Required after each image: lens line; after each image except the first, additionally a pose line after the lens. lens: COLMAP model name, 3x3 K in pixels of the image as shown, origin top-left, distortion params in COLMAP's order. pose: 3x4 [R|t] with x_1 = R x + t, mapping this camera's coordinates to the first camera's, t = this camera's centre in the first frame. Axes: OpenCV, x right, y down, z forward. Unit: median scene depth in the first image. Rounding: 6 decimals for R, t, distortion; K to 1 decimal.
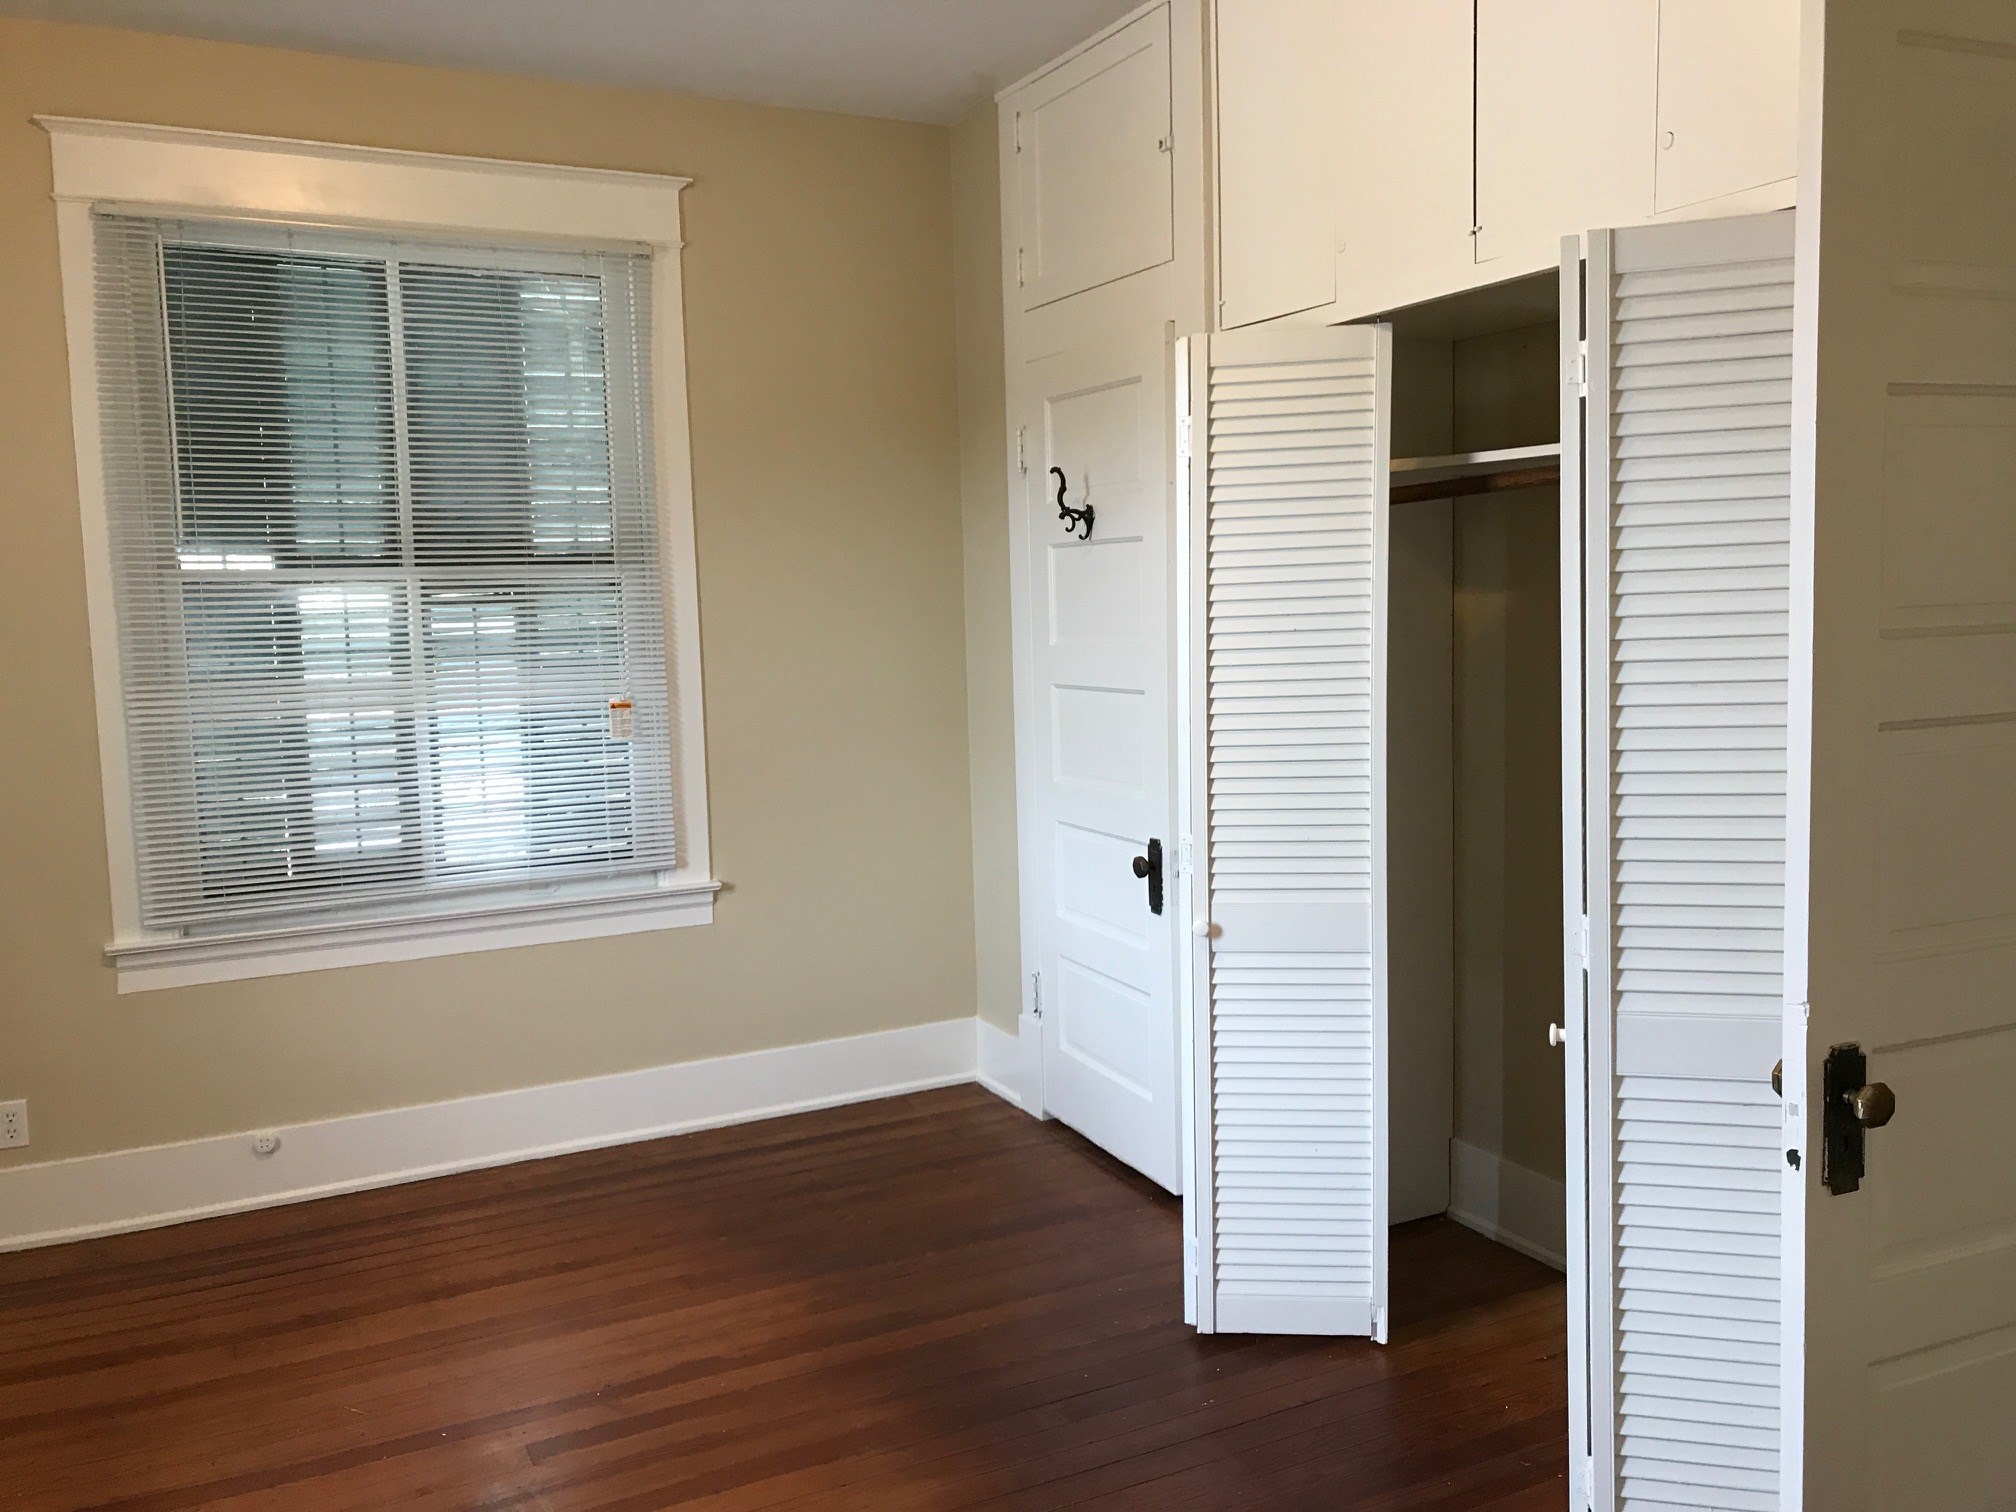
lens RADIAL K [[1658.0, 0, 1001.5], [0, 1658.0, 750.0], [0, 0, 1]] dist [0.016382, 0.006998]
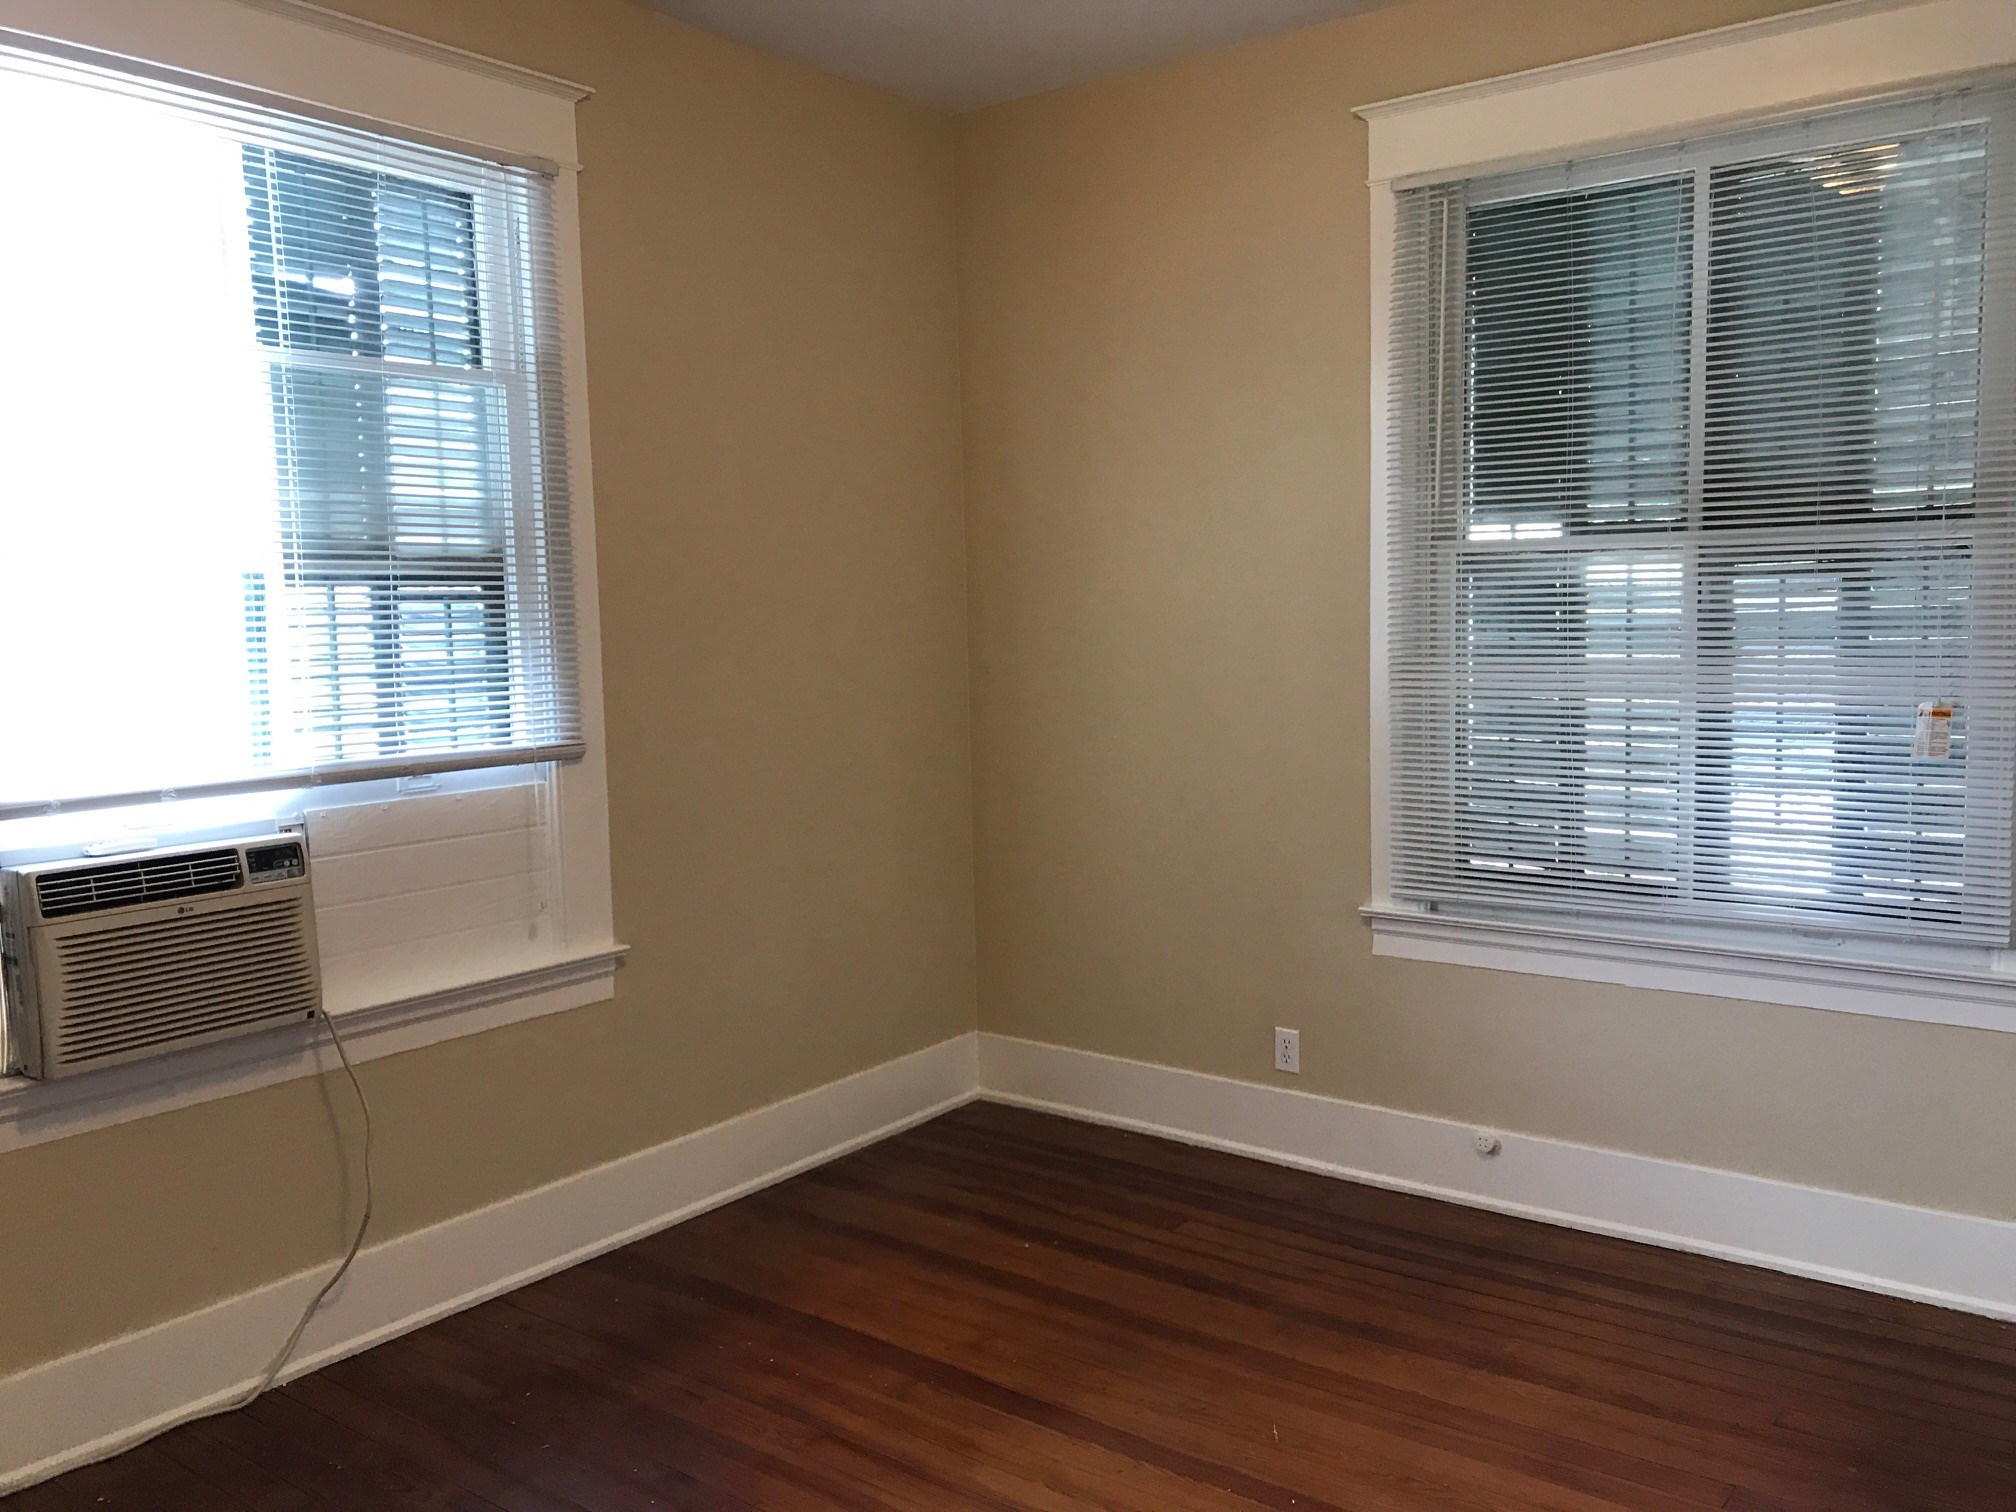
lens RADIAL K [[1658.0, 0, 1001.5], [0, 1658.0, 750.0], [0, 0, 1]] dist [0.016382, 0.006998]
pose [[0.427235, 0.099827, -0.898612, 0.269292], [-0.069705, 0.994565, 0.077346, -0.041125], [0.901449, 0.029593, 0.431872, 0.325717]]
